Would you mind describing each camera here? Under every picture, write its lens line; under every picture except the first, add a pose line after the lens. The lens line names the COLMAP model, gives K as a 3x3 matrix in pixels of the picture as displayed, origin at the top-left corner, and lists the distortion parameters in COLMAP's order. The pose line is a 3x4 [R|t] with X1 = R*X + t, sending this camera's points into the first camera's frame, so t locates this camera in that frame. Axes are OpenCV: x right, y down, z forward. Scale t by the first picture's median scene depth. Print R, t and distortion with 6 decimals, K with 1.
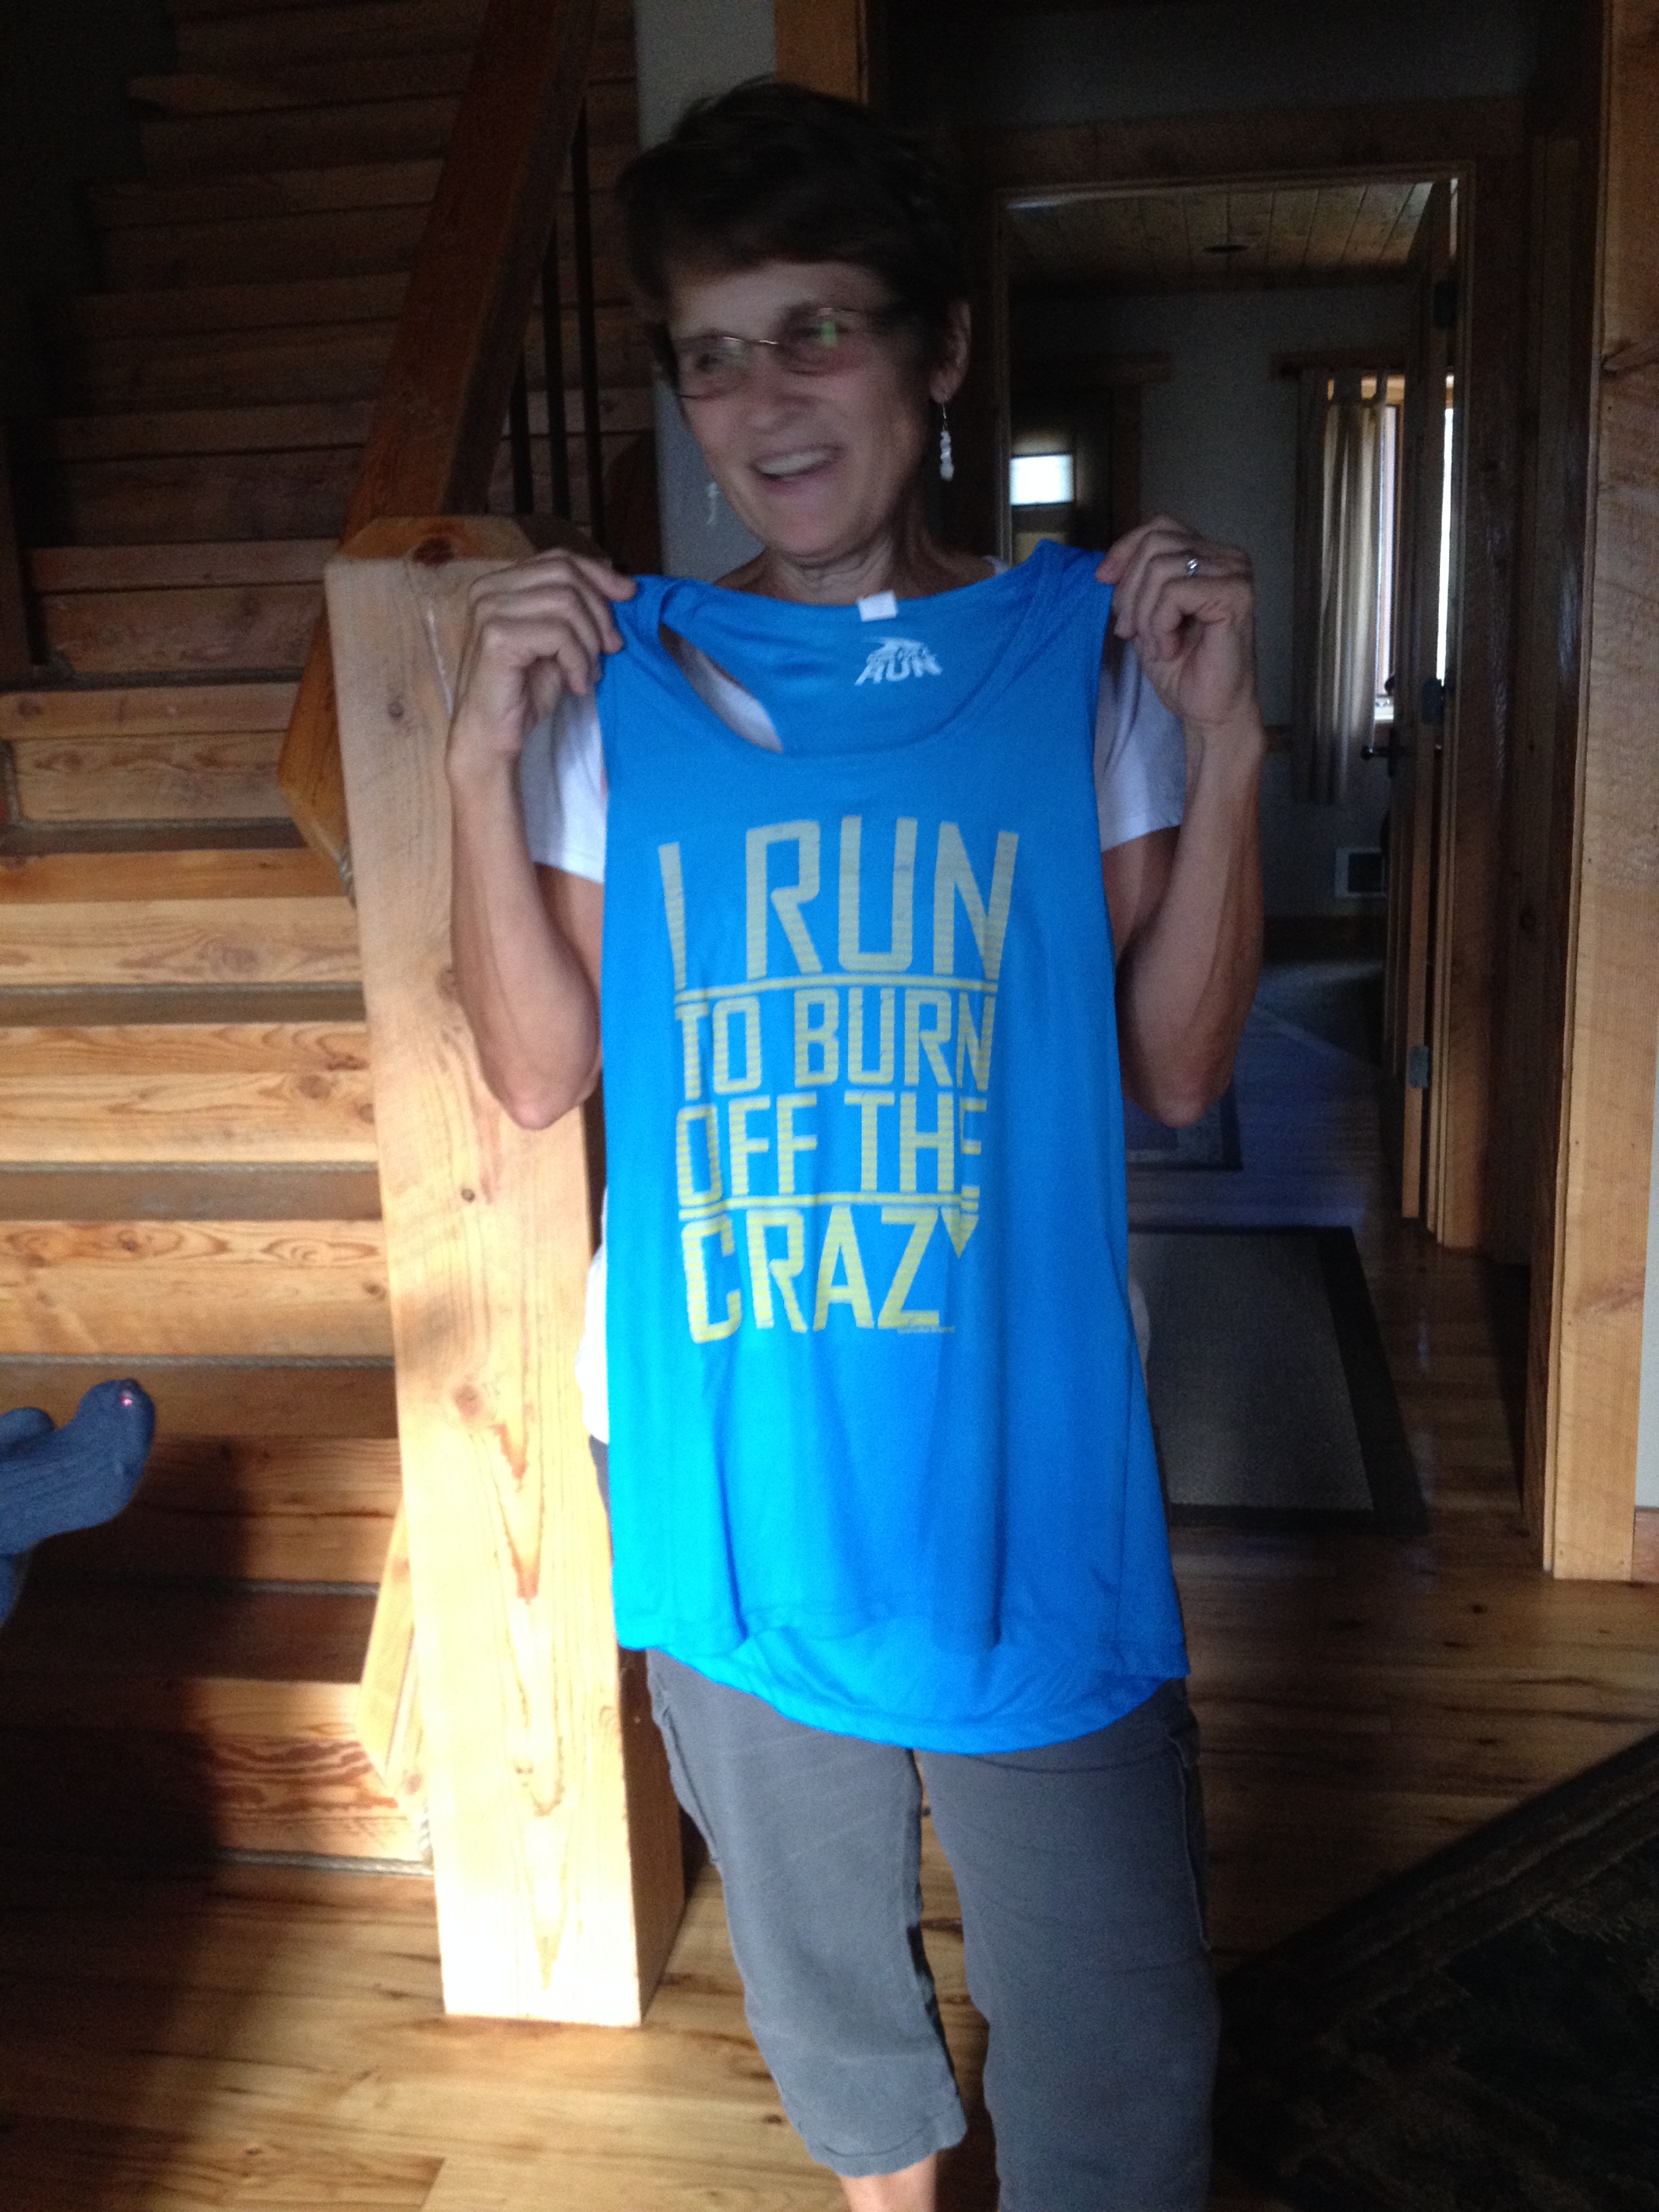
lens RADIAL K [[2188.1, 0, 817.6], [0, 2188.1, 1117.6], [0, 0, 1]] dist [-0.038980, 0.000000]
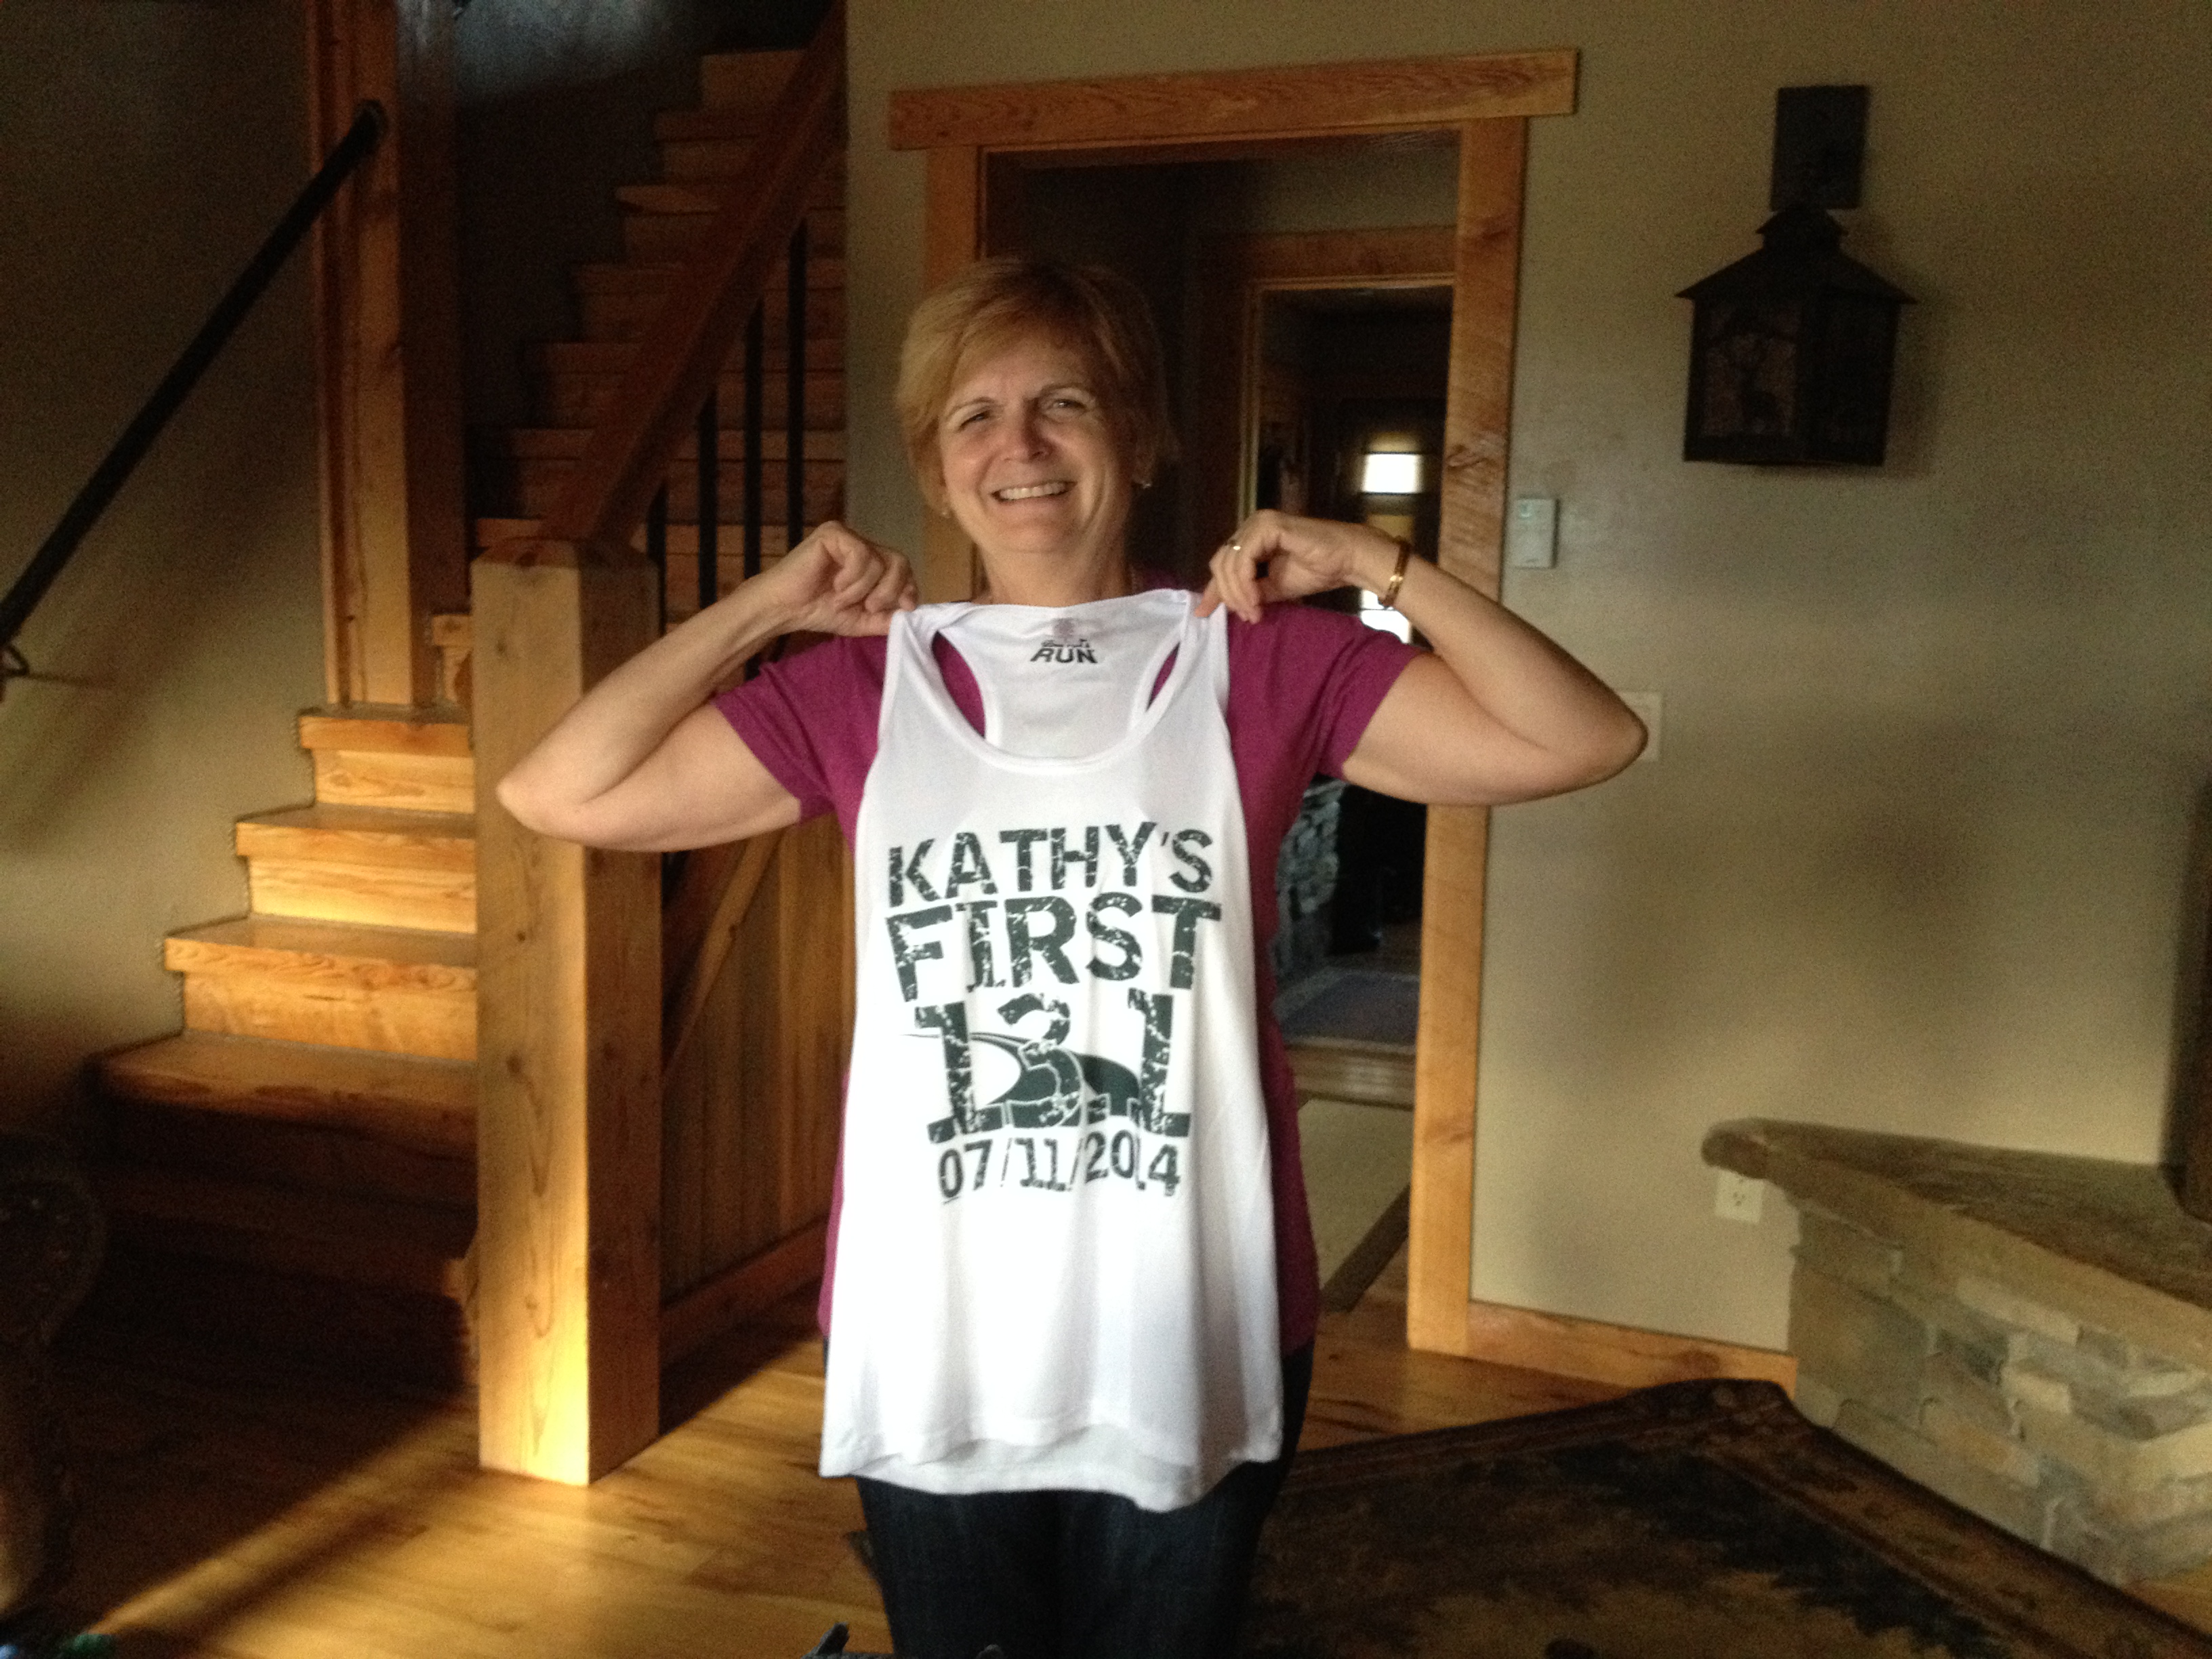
lens RADIAL K [[2188.1, 0, 1117.3], [0, 2188.1, 824.5], [0, 0, 1]] dist [-0.038980, 0.000000]
pose [[0.977915, 0.083018, -0.191811, 0.424322], [-0.102430, 0.990327, -0.093597, 0.042447], [0.182185, 0.111176, 0.976959, -0.392361]]
